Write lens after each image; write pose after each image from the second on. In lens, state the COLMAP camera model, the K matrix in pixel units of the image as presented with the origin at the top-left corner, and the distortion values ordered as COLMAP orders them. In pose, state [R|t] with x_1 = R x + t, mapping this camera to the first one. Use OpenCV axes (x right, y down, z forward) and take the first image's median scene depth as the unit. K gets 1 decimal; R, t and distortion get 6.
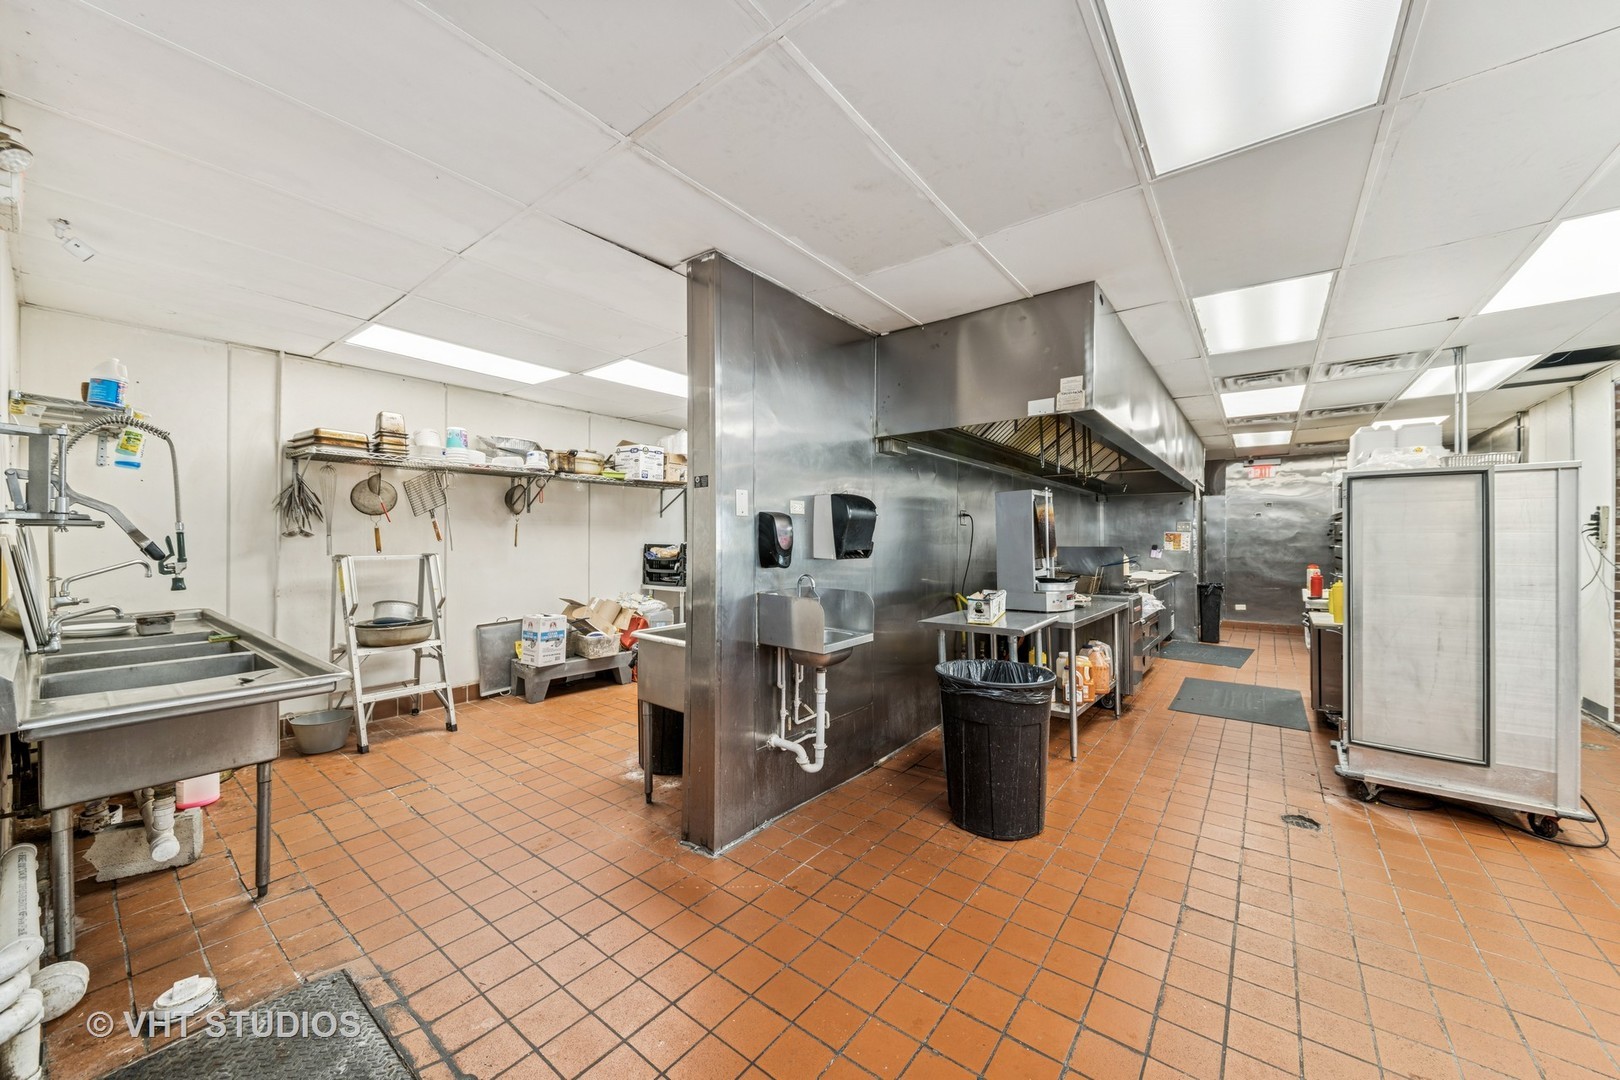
lens RADIAL K [[580.3, 0, 822.4], [0, 580.3, 540.1], [0, 0, 1]] dist [0.000652, -0.000516]
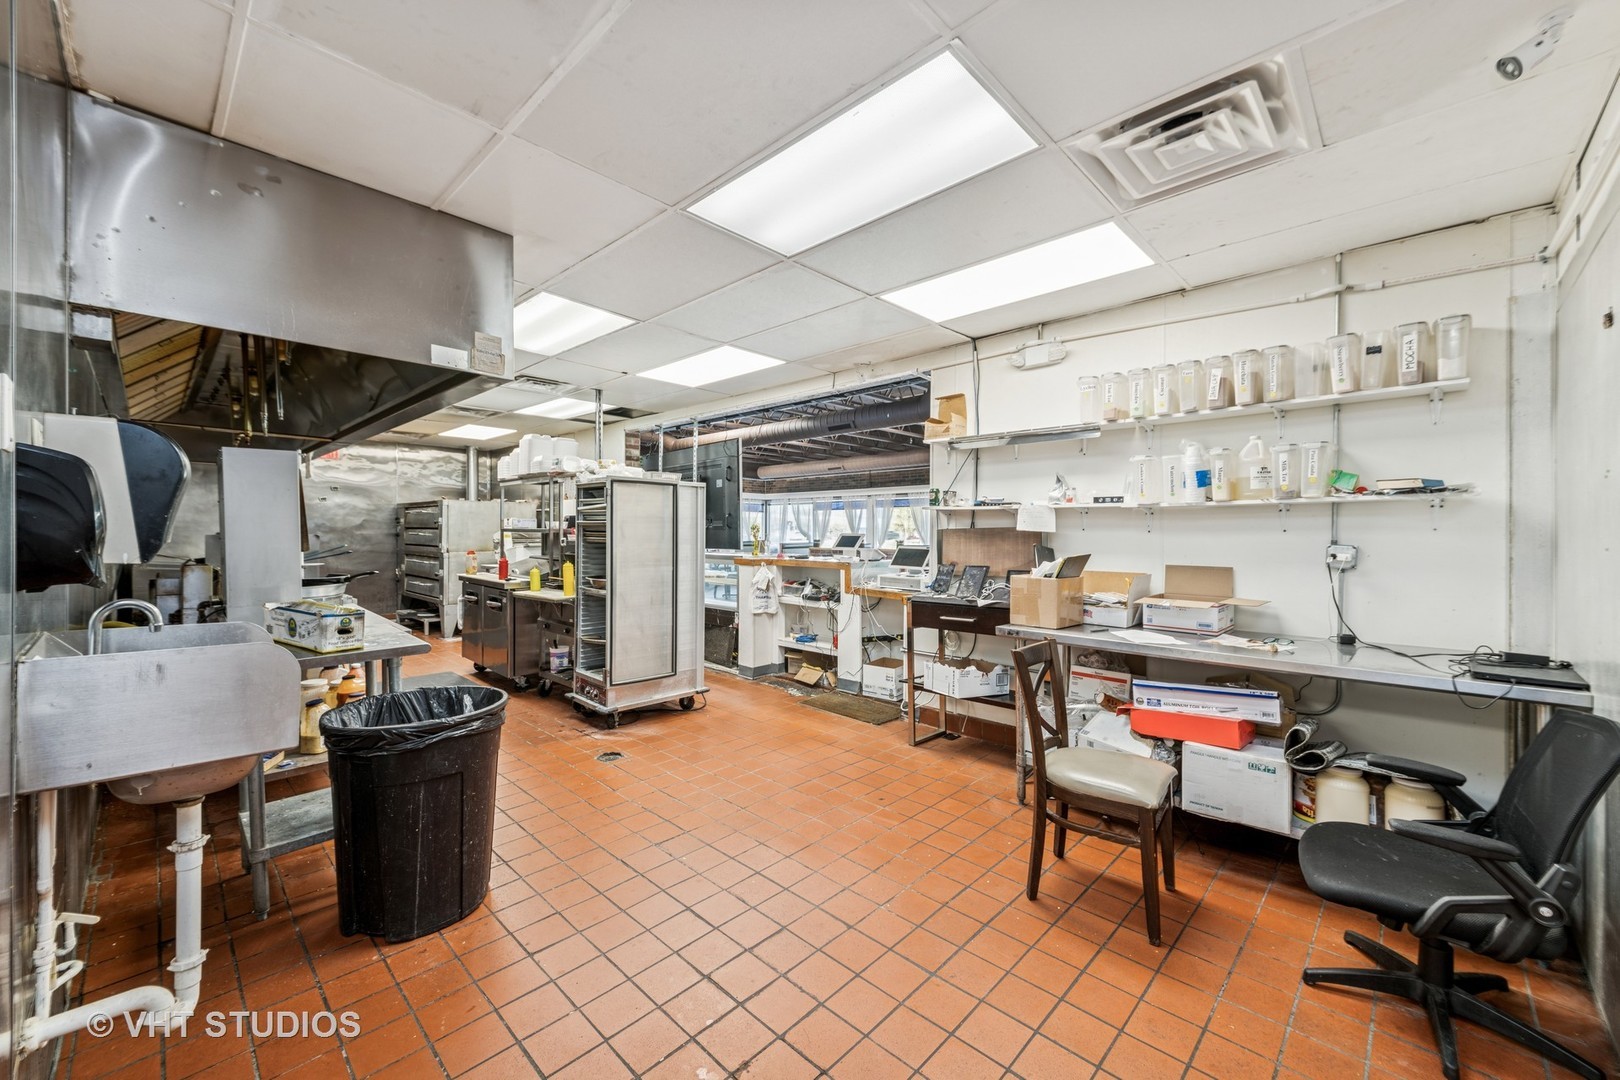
lens RADIAL K [[627.9, 0, 809.6], [0, 627.9, 536.4], [0, 0, 1]] dist [0.002614, 0.000154]
pose [[0.098872, -0.006571, 0.995078, -0.406781], [-0.007676, 0.999943, 0.007366, 0.003231], [-0.995071, -0.008367, 0.098816, 0.400885]]
